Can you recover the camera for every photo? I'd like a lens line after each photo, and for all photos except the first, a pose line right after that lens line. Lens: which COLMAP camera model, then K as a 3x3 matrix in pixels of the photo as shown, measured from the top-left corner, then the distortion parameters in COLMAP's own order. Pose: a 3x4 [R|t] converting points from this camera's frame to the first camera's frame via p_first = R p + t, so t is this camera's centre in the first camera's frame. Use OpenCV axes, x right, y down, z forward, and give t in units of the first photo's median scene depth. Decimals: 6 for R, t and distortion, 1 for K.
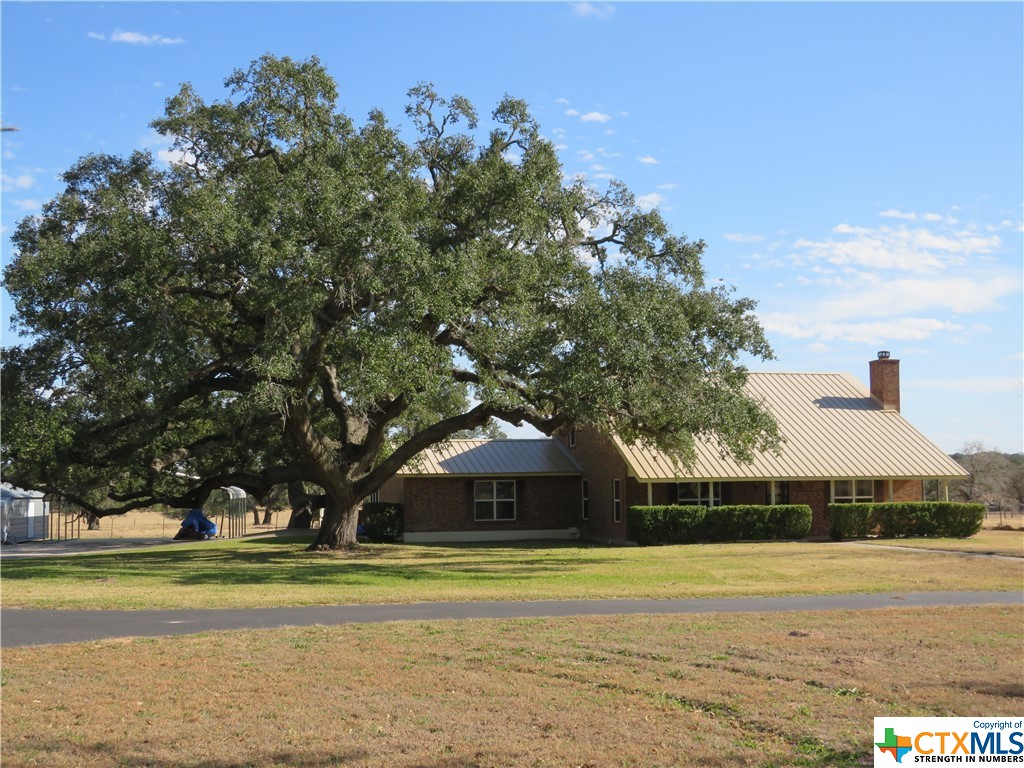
lens RADIAL K [[1301.2, 0, 509.6], [0, 1301.2, 385.3], [0, 0, 1]] dist [-0.051343, 0.000000]
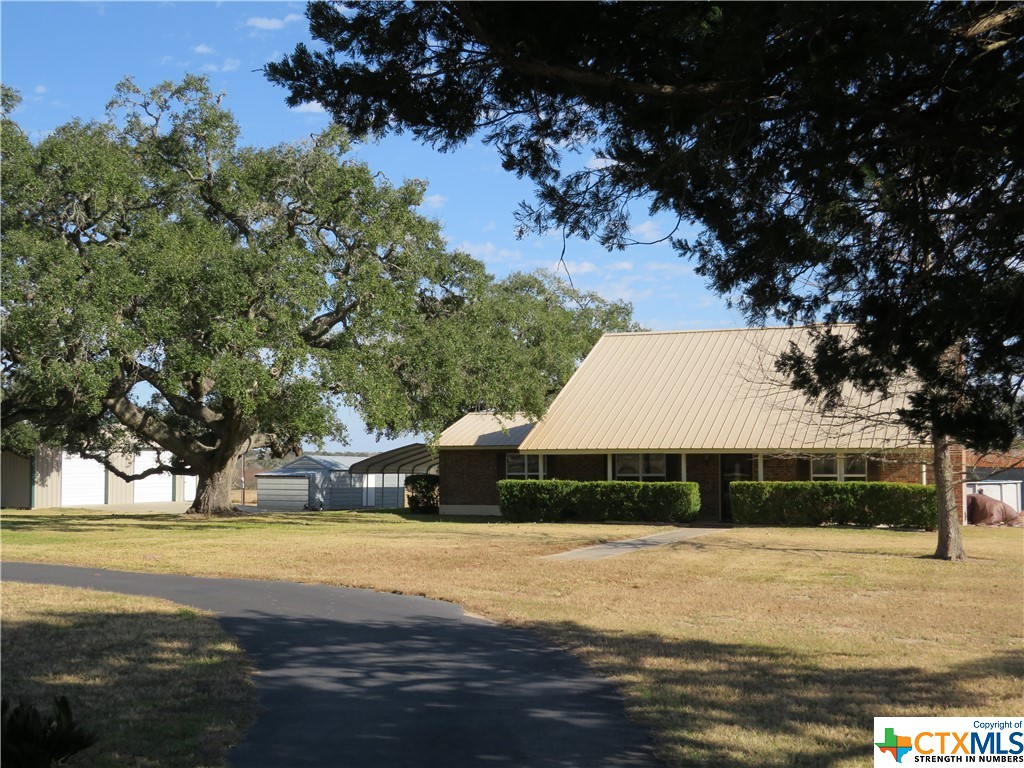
lens RADIAL K [[1301.2, 0, 502.9], [0, 1301.2, 384.2], [0, 0, 1]] dist [-0.051343, 0.000000]
pose [[0.807304, -0.027163, -0.589511, 0.613025], [0.035310, 0.999374, 0.002306, 0.022144], [0.589079, -0.022677, 0.807757, 0.245848]]
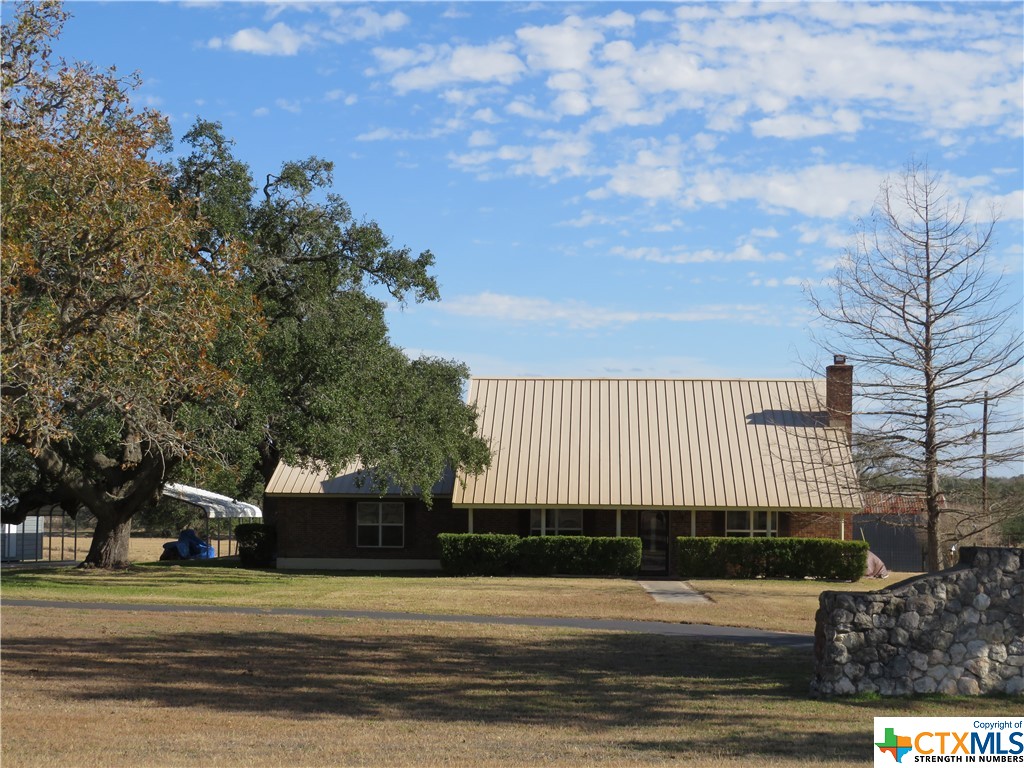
lens RADIAL K [[2042.7, 0, 517.2], [0, 2042.7, 383.7], [0, 0, 1]] dist [-0.144856, 0.000000]
pose [[0.962361, 0.004825, -0.271730, 0.513816], [0.000090, 0.999837, 0.018074, -0.036488], [0.271773, -0.017418, 0.962204, -0.346573]]
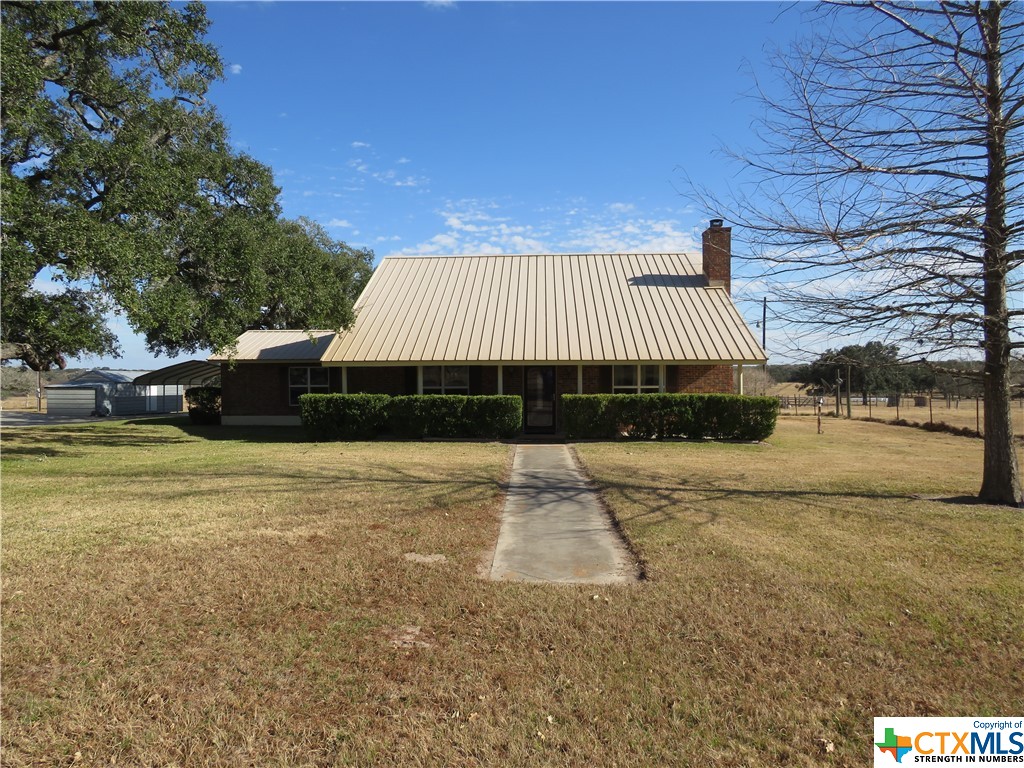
lens RADIAL K [[733.5, 0, 505.7], [0, 733.5, 376.3], [0, 0, 1]] dist [-0.025568, 0.019918]
pose [[0.959094, 0.005974, -0.283024, 0.339529], [0.015205, 0.997247, 0.072576, 0.046952], [0.282678, -0.073910, 0.956363, 0.558922]]
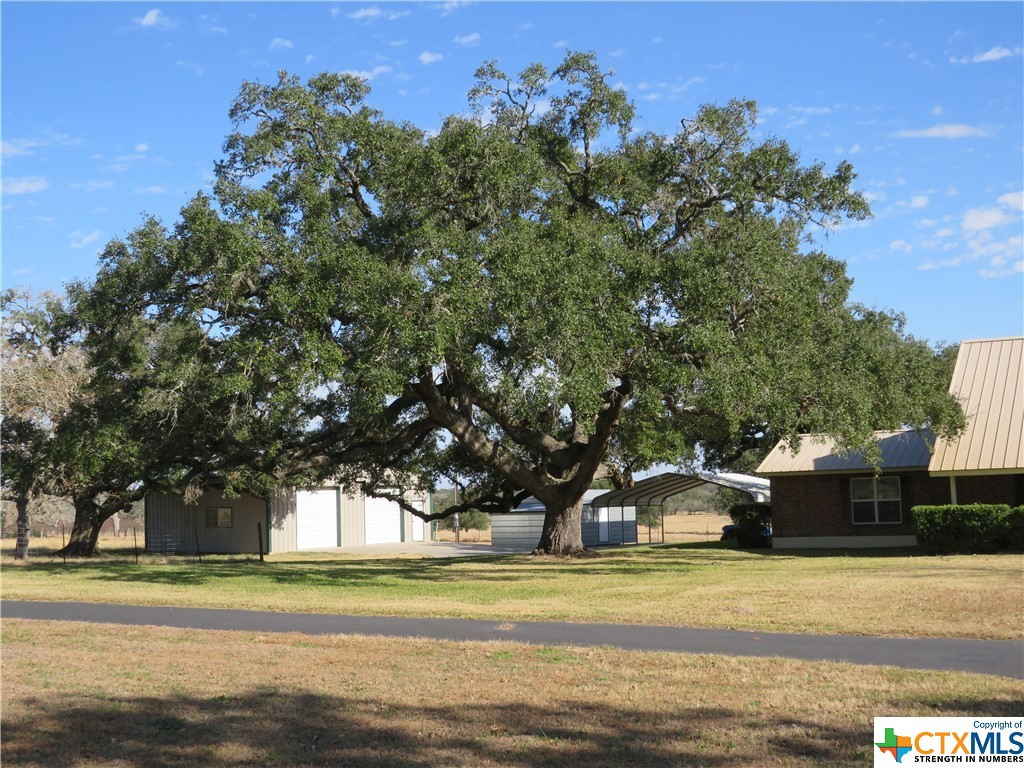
lens RADIAL K [[1301.2, 0, 484.3], [0, 1301.2, 378.3], [0, 0, 1]] dist [-0.051343, 0.000000]
pose [[0.749094, -0.072527, -0.658481, 0.408639], [0.067482, 0.997173, -0.033062, 0.021988], [0.659017, -0.019669, 0.751870, 0.218873]]
